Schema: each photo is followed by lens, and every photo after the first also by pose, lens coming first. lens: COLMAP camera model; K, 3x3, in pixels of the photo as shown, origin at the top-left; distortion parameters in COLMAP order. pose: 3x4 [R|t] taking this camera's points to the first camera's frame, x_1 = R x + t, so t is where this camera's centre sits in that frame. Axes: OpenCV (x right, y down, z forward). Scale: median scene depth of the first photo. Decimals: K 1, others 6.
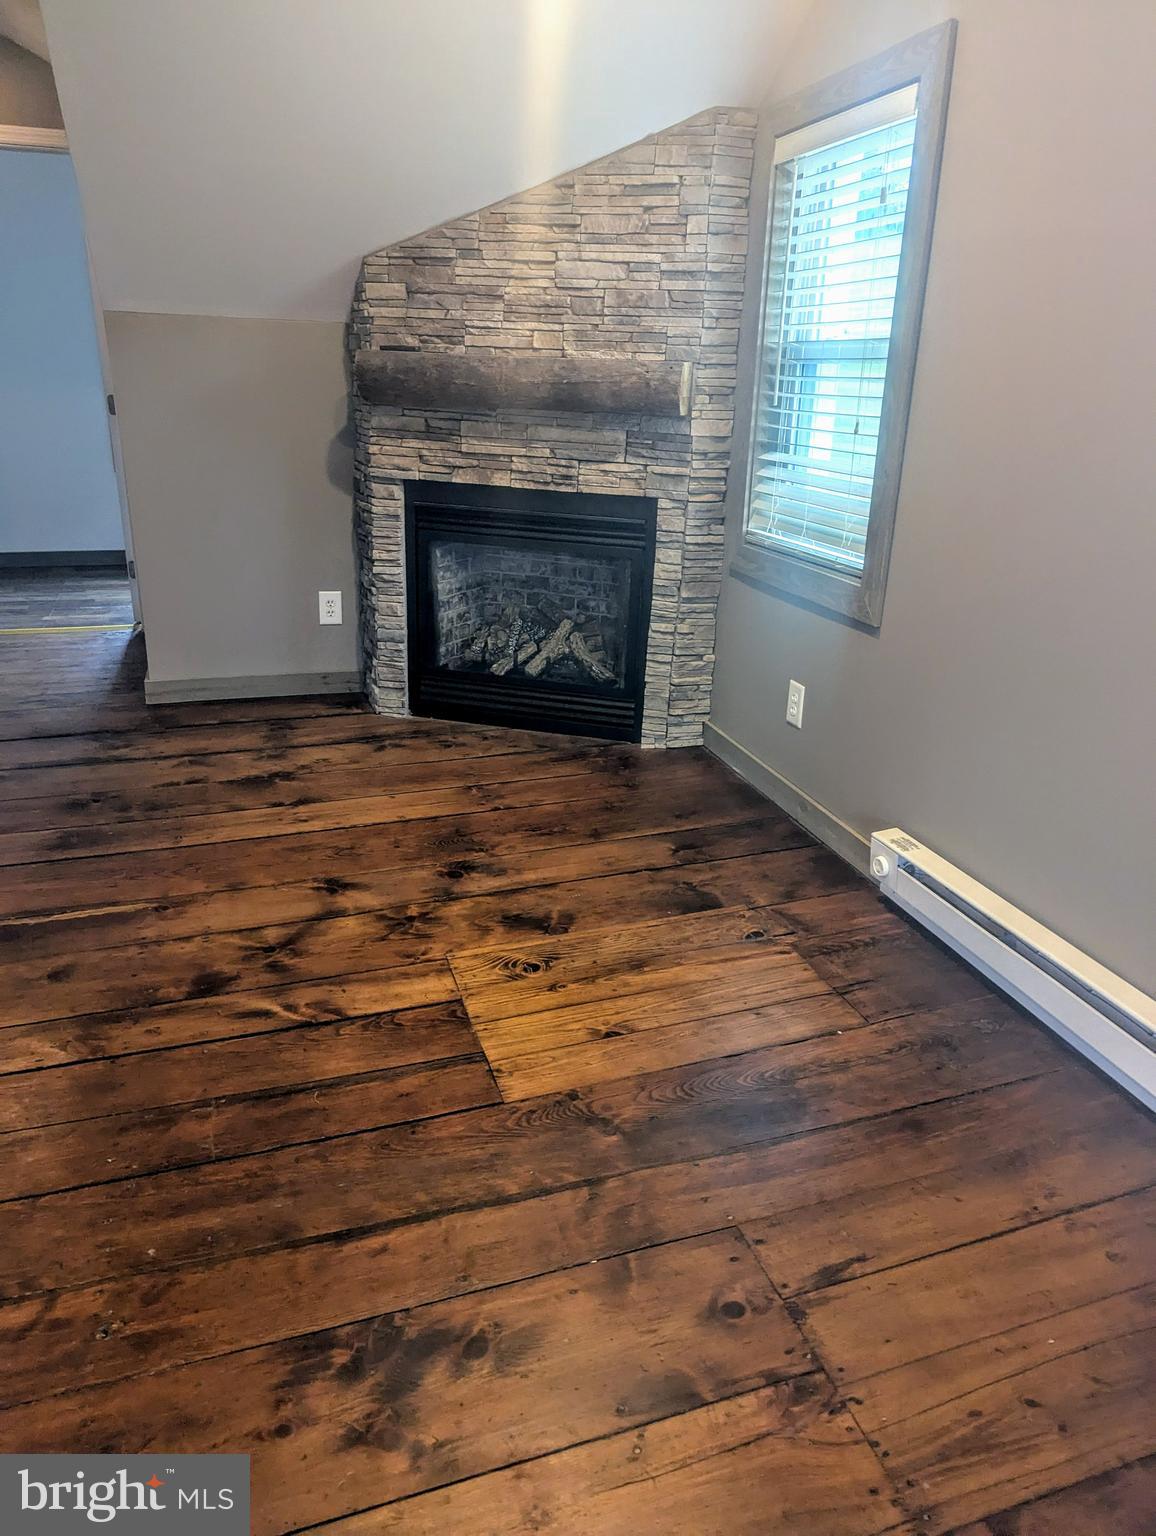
lens RADIAL K [[1073.7, 0, 570.8], [0, 1073.7, 763.1], [0, 0, 1]] dist [0.033867, -0.022083]
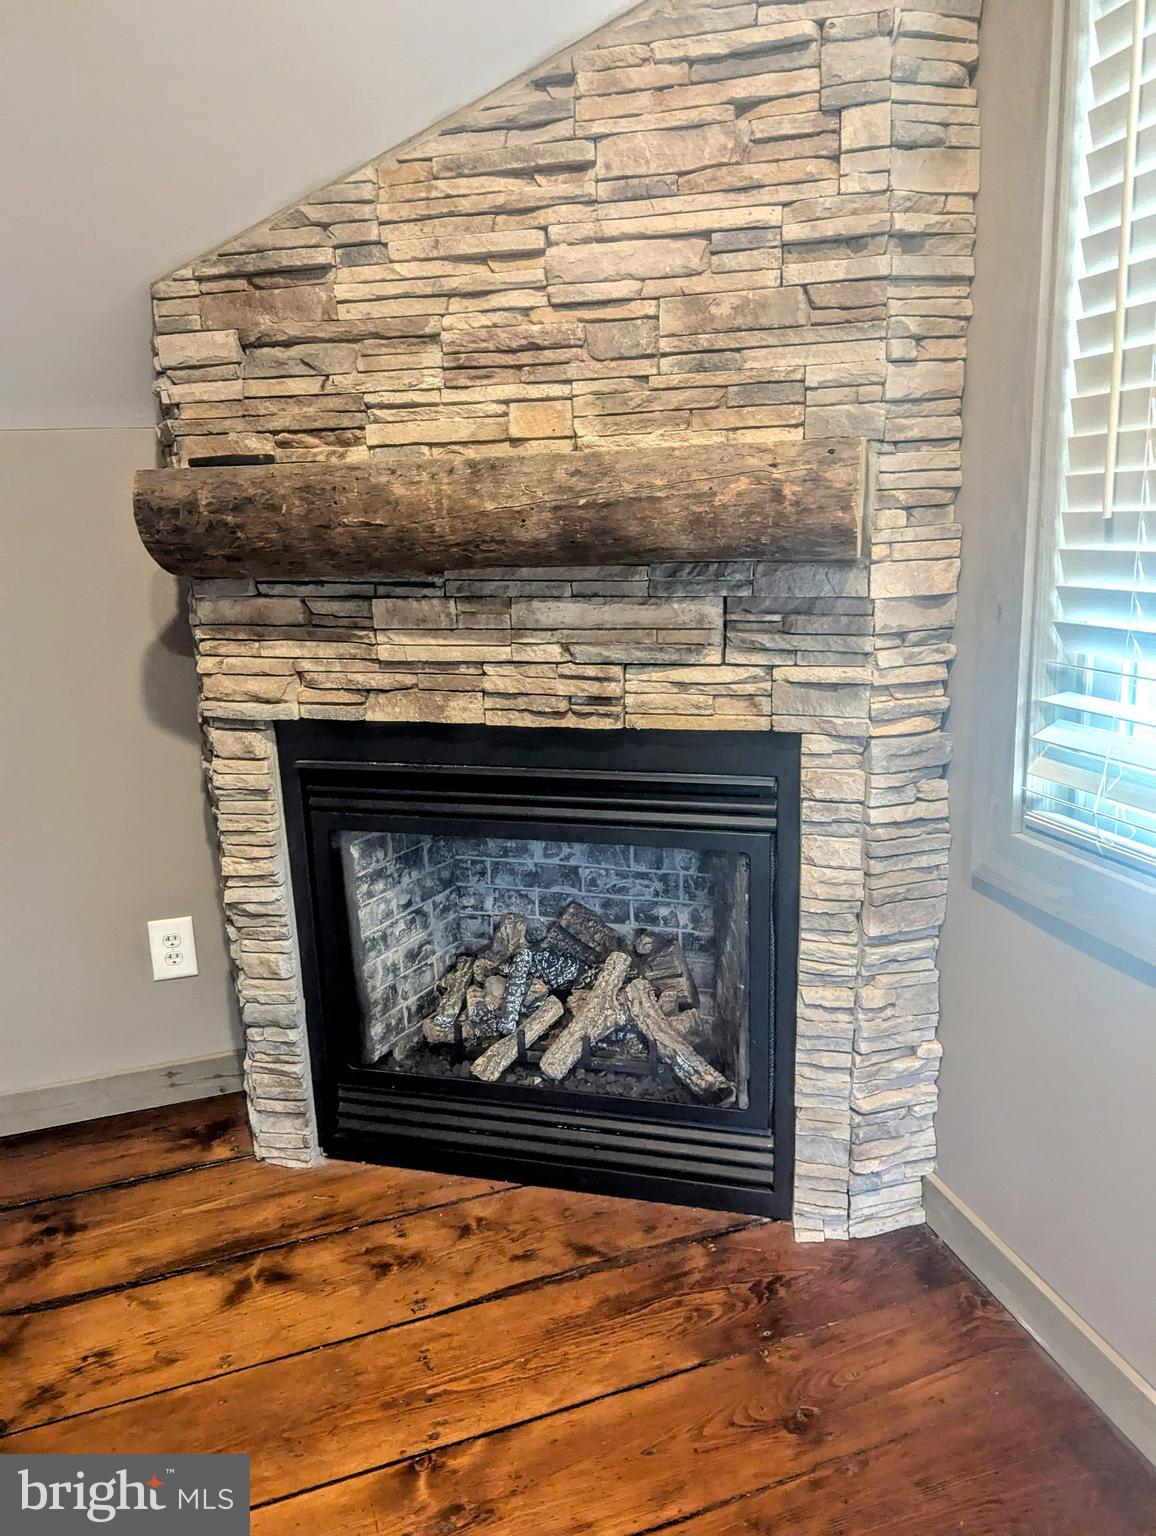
lens RADIAL K [[1069.5, 0, 586.6], [0, 1069.5, 764.5], [0, 0, 1]] dist [0.064329, -0.042862]
pose [[0.997520, -0.067098, -0.021256, -0.001698], [0.064200, 0.991175, -0.115976, -0.182747], [0.028850, 0.114324, 0.993024, 0.535137]]
